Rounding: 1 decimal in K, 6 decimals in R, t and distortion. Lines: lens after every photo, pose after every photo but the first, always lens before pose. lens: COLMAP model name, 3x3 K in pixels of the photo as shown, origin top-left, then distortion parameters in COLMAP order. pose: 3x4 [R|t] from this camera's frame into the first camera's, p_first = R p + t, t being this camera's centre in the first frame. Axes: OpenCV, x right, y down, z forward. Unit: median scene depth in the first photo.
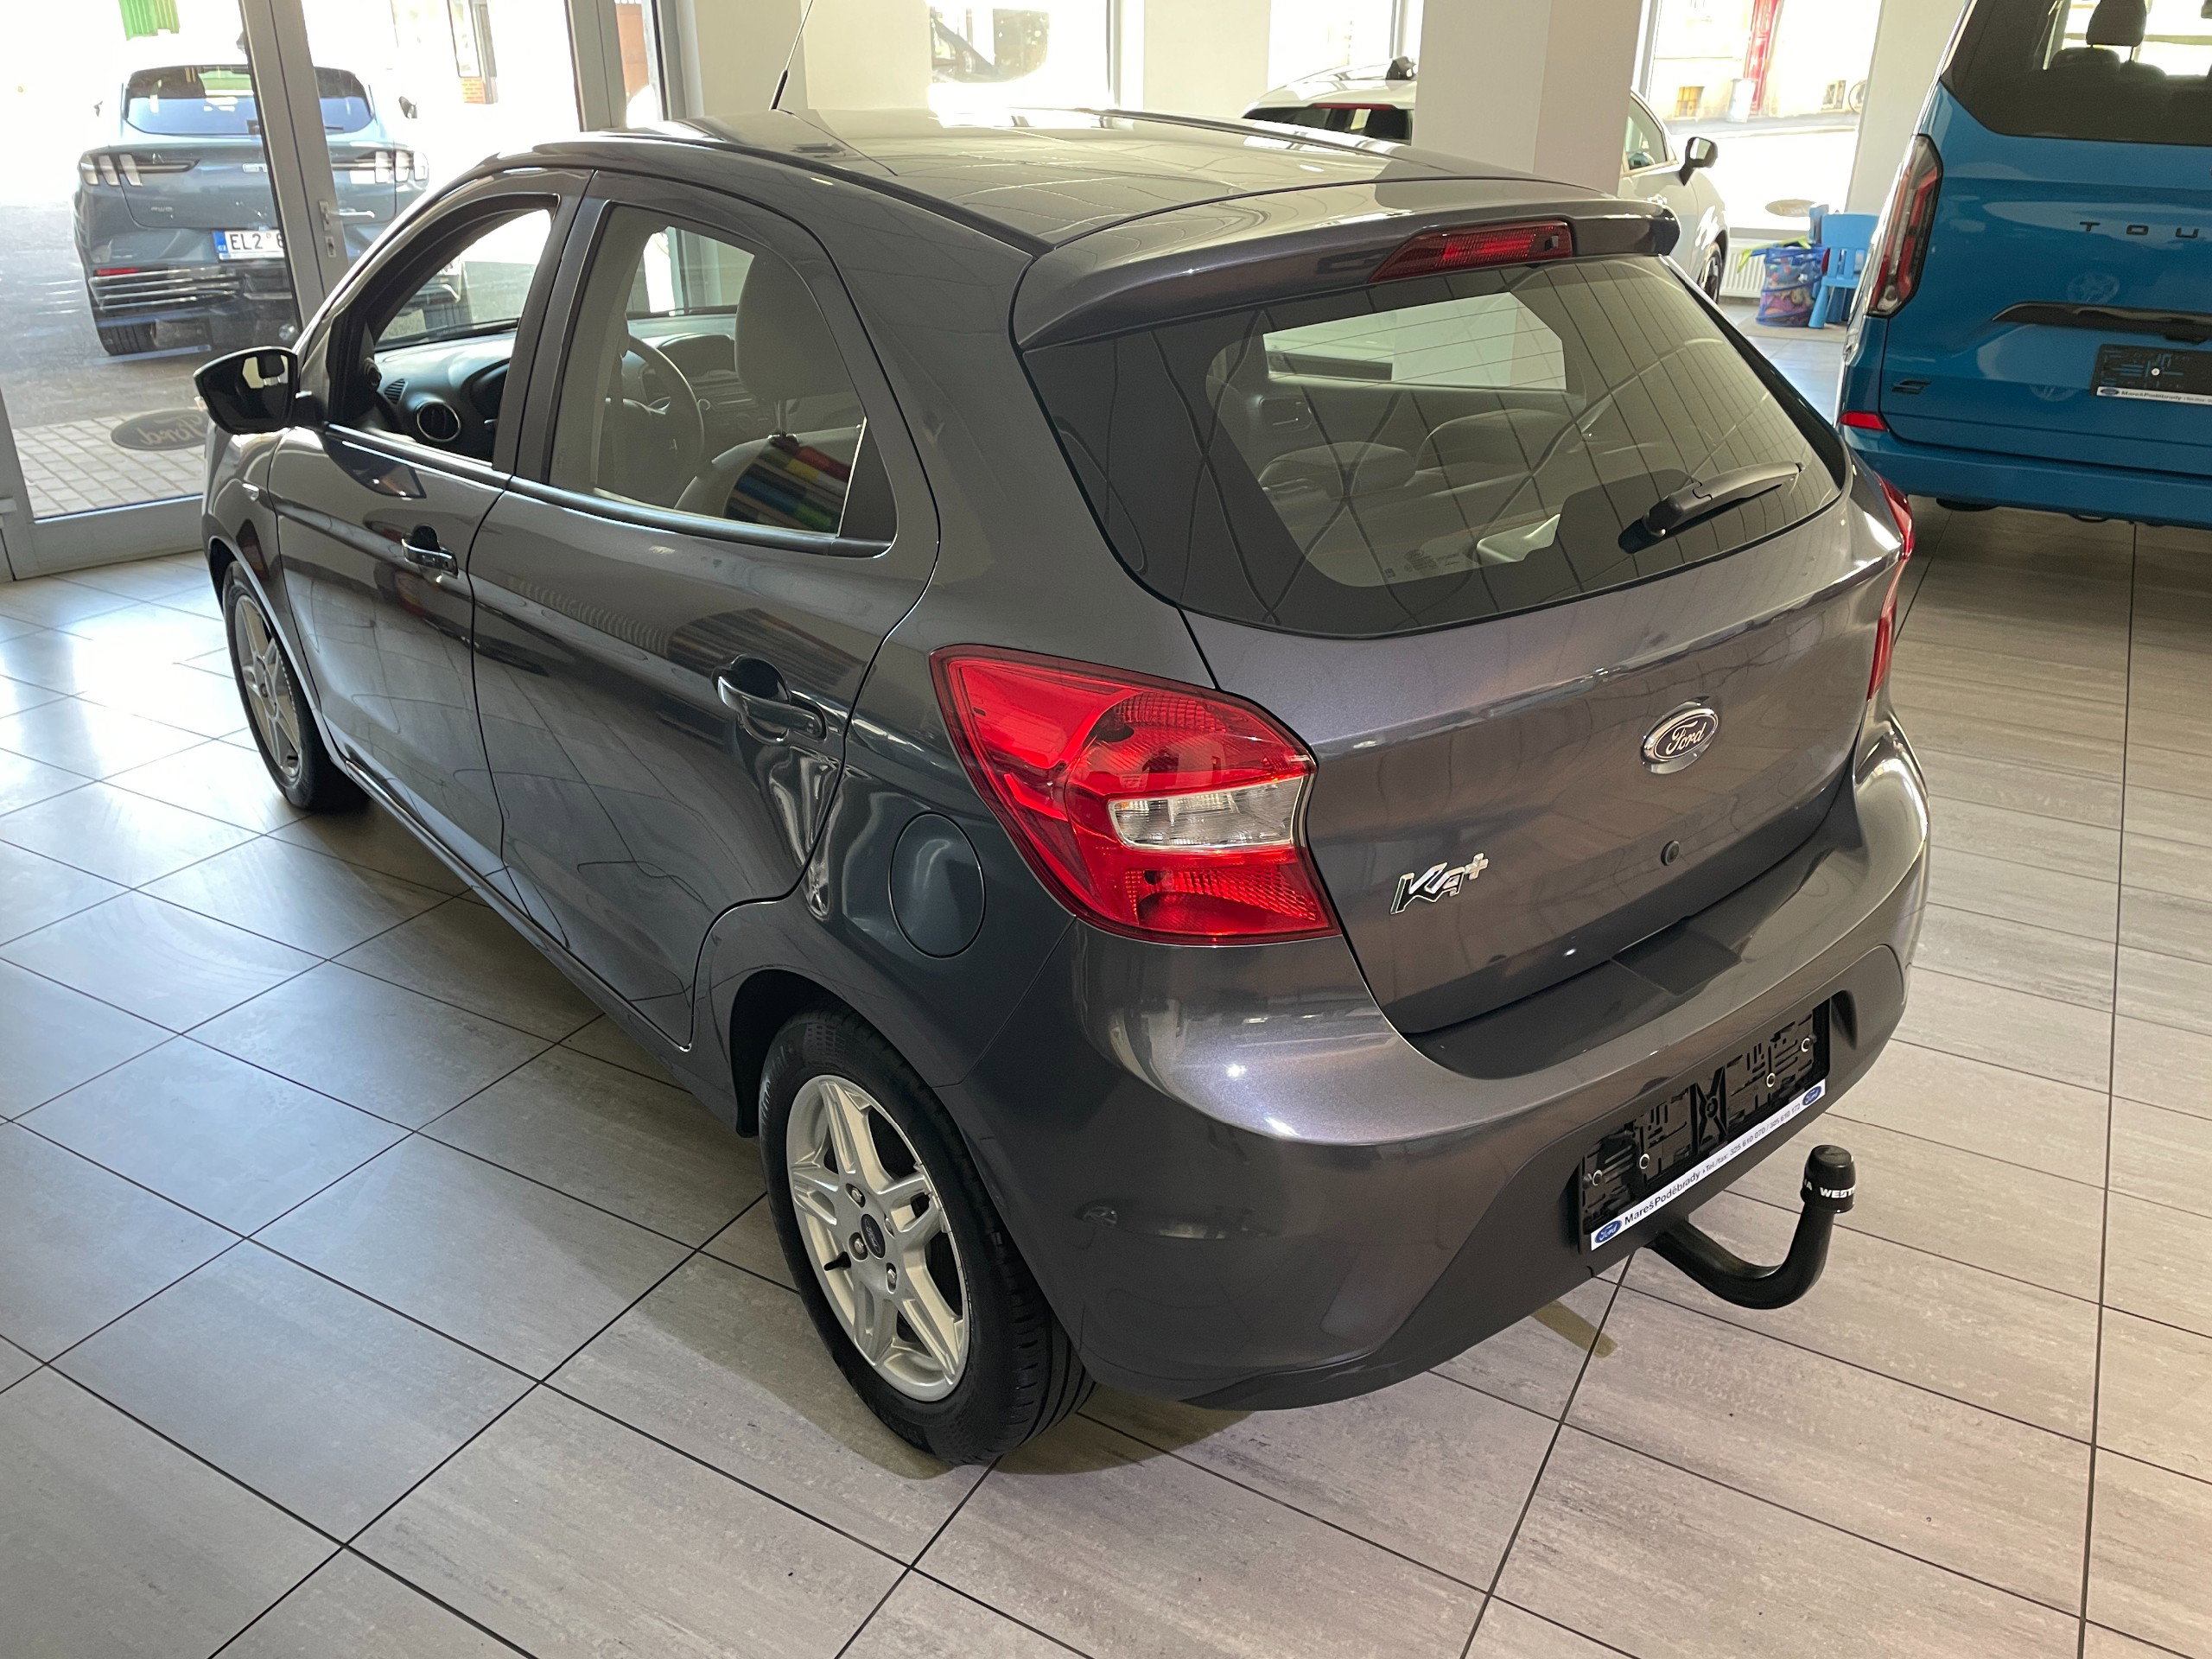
lens RADIAL K [[1645.4, 0, 1106.0], [0, 1645.4, 829.5], [0, 0, 1]] dist [0.090920, -0.103934]
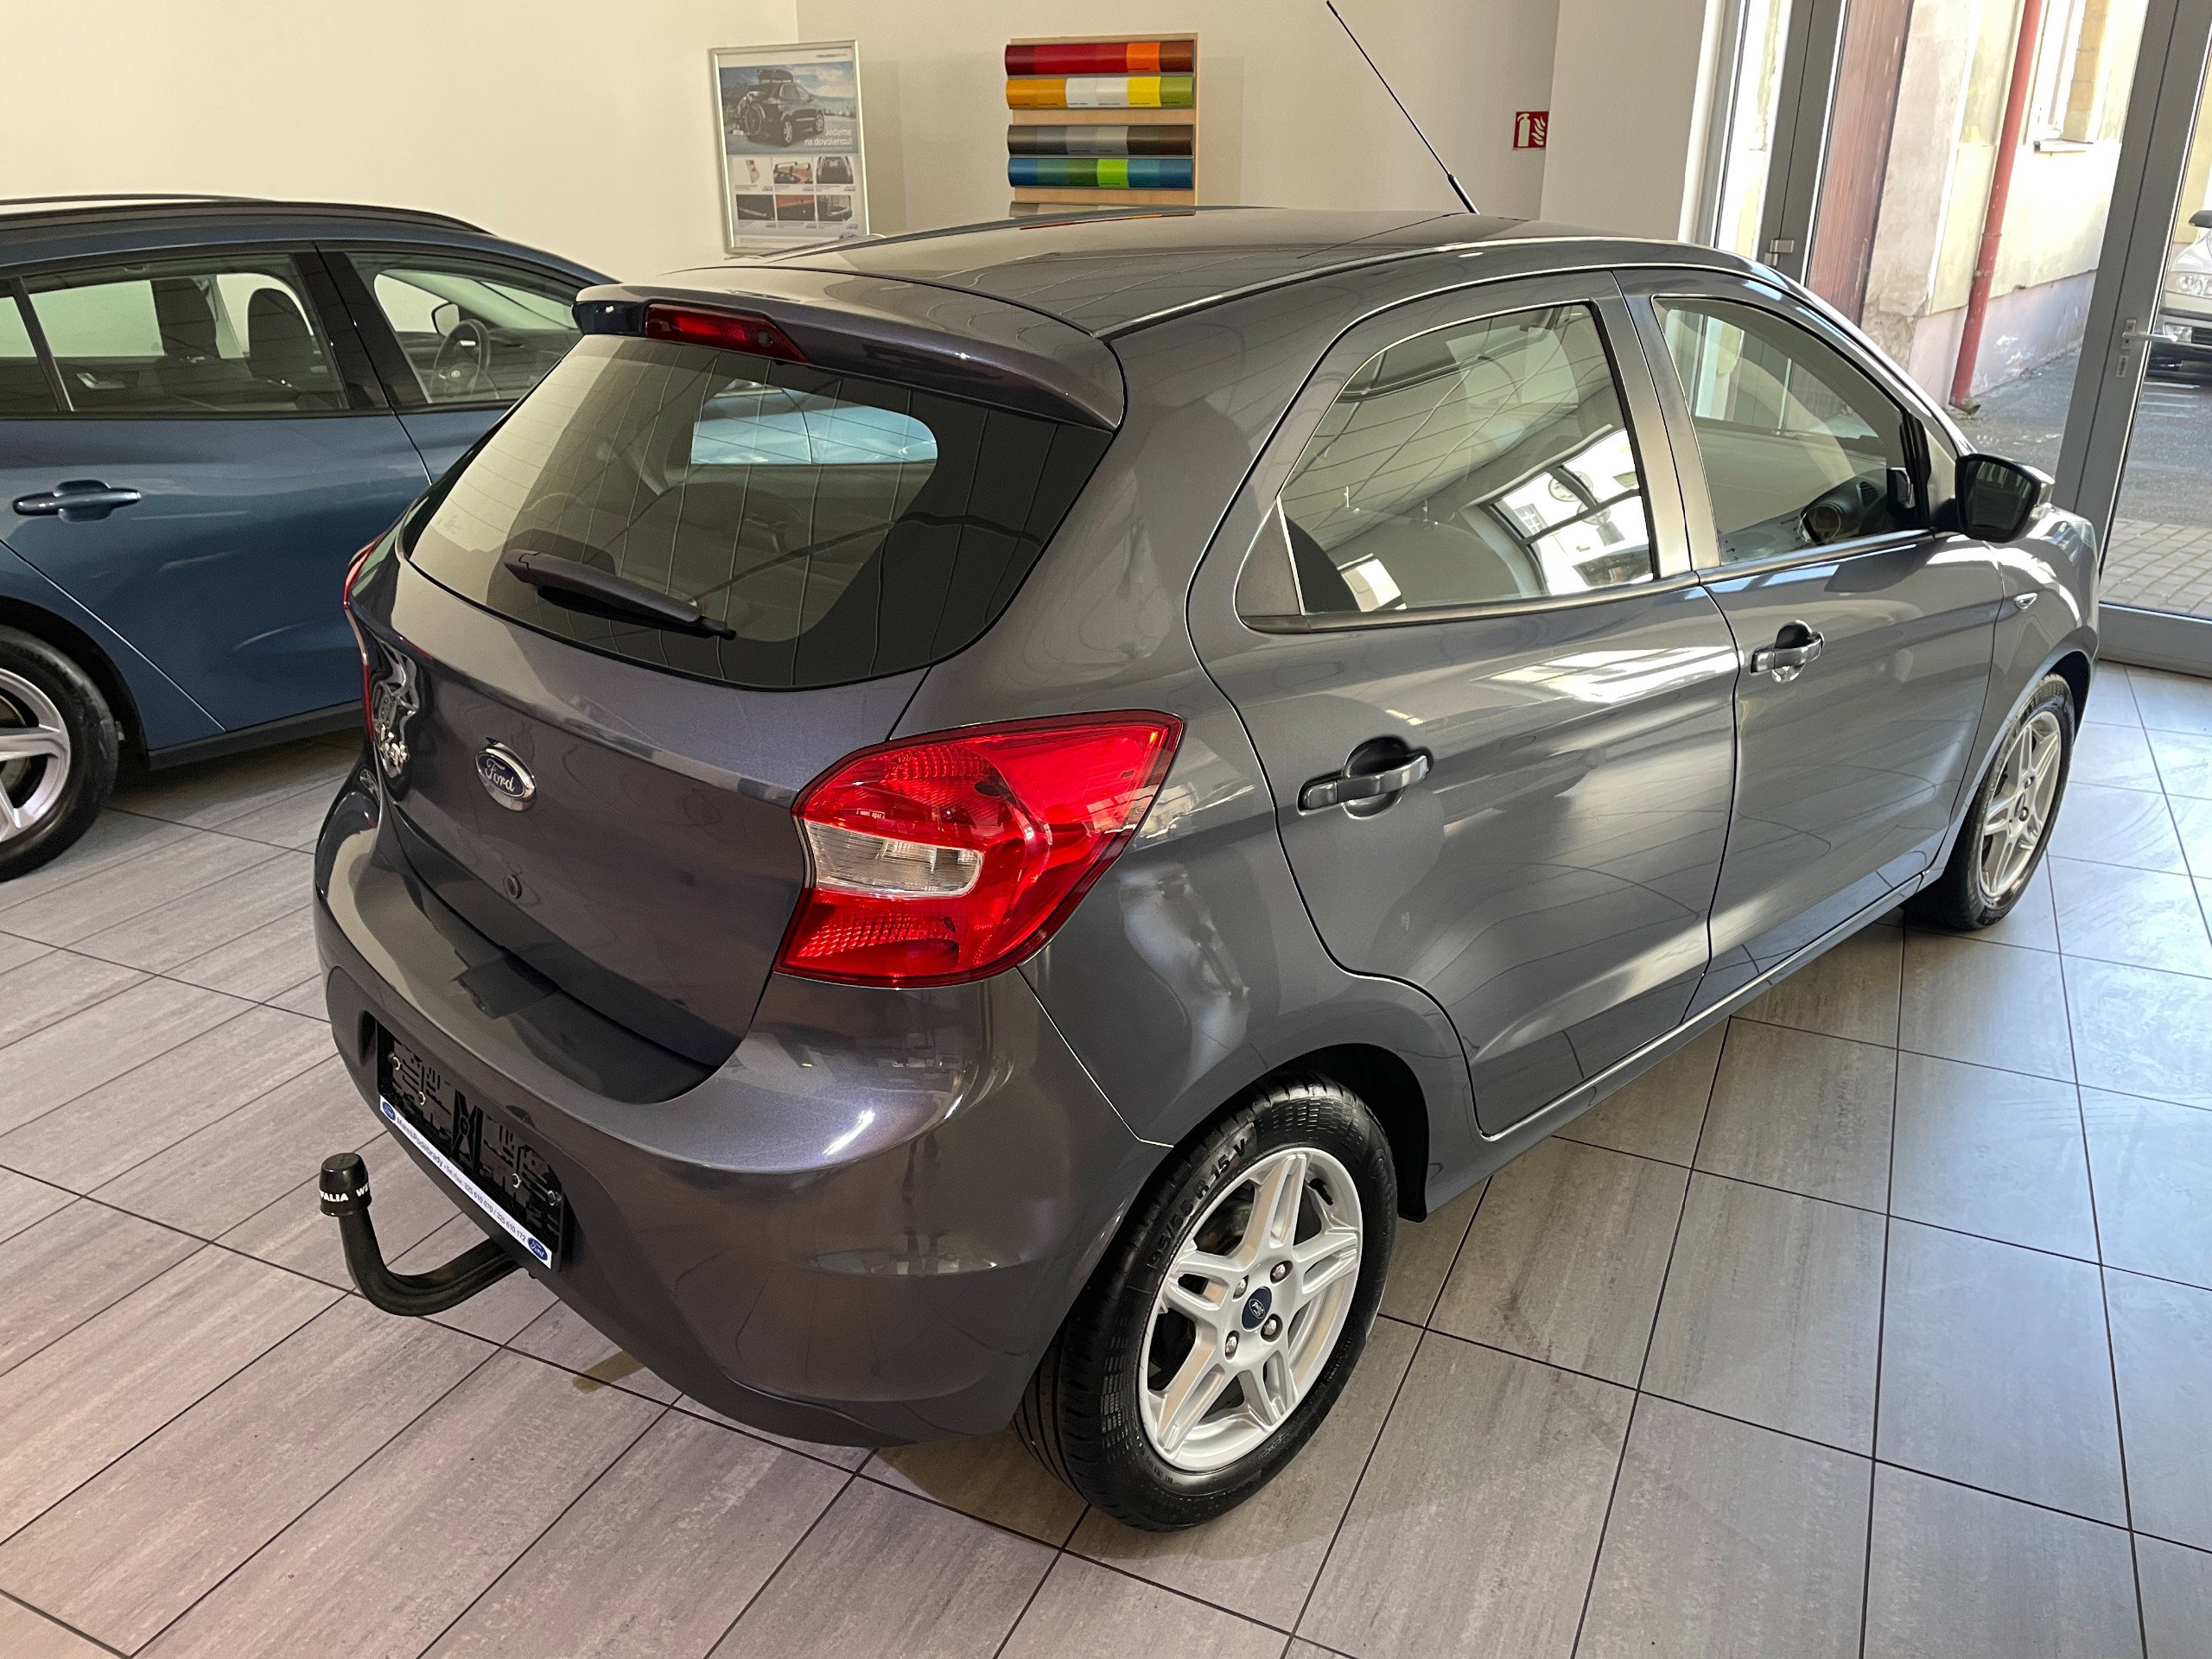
lens RADIAL K [[1652.0, 0, 1106.0], [0, 1652.0, 829.5], [0, 0, 1]] dist [0.090311, -0.105621]
pose [[0.077302, 0.374429, -0.924028, 1.259056], [-0.423429, 0.851394, 0.309574, -0.476246], [0.902625, 0.367329, 0.224358, 1.022791]]
